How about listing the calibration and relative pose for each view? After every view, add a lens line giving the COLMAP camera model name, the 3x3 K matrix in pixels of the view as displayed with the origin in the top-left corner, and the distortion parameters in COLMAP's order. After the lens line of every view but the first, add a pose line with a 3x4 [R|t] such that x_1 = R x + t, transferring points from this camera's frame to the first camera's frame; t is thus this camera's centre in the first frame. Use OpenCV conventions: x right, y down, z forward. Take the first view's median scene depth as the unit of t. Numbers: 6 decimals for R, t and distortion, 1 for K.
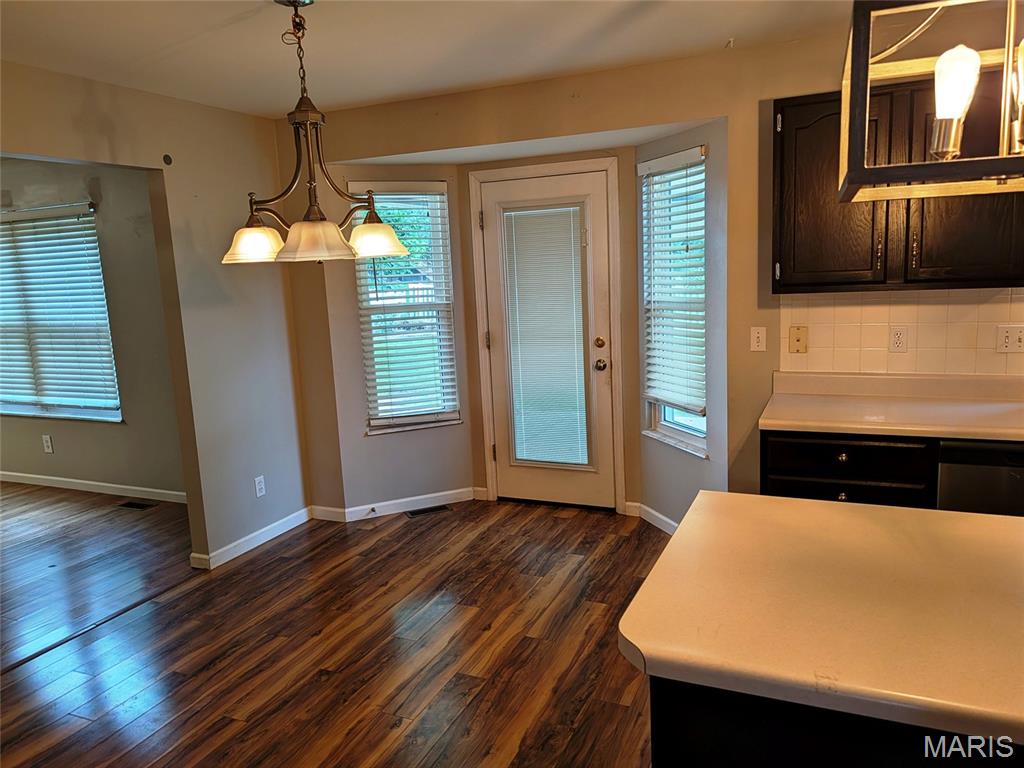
lens RADIAL K [[732.2, 0, 514.7], [0, 732.2, 386.1], [0, 0, 1]] dist [0.023245, -0.000609]
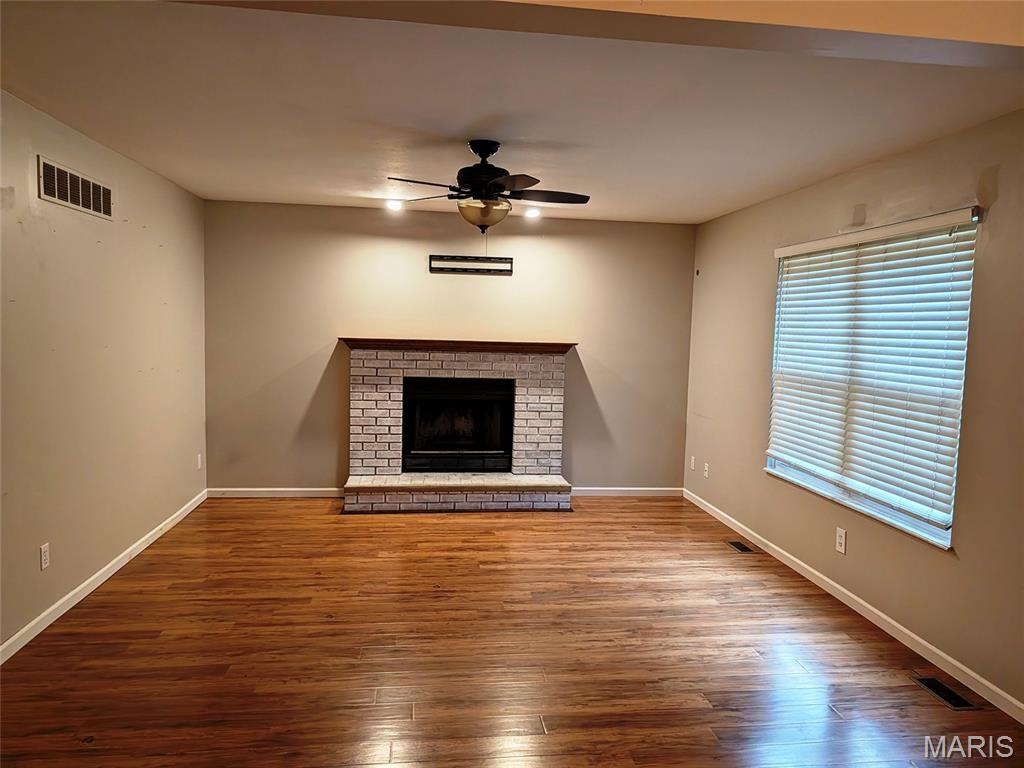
lens RADIAL K [[732.2, 0, 513.5], [0, 732.2, 387.2], [0, 0, 1]] dist [0.023245, -0.000609]
pose [[0.510252, 0.130821, -0.850017, -0.203121], [-0.189598, 0.981157, 0.037191, -0.041488], [0.838865, 0.142185, 0.525441, 0.332886]]
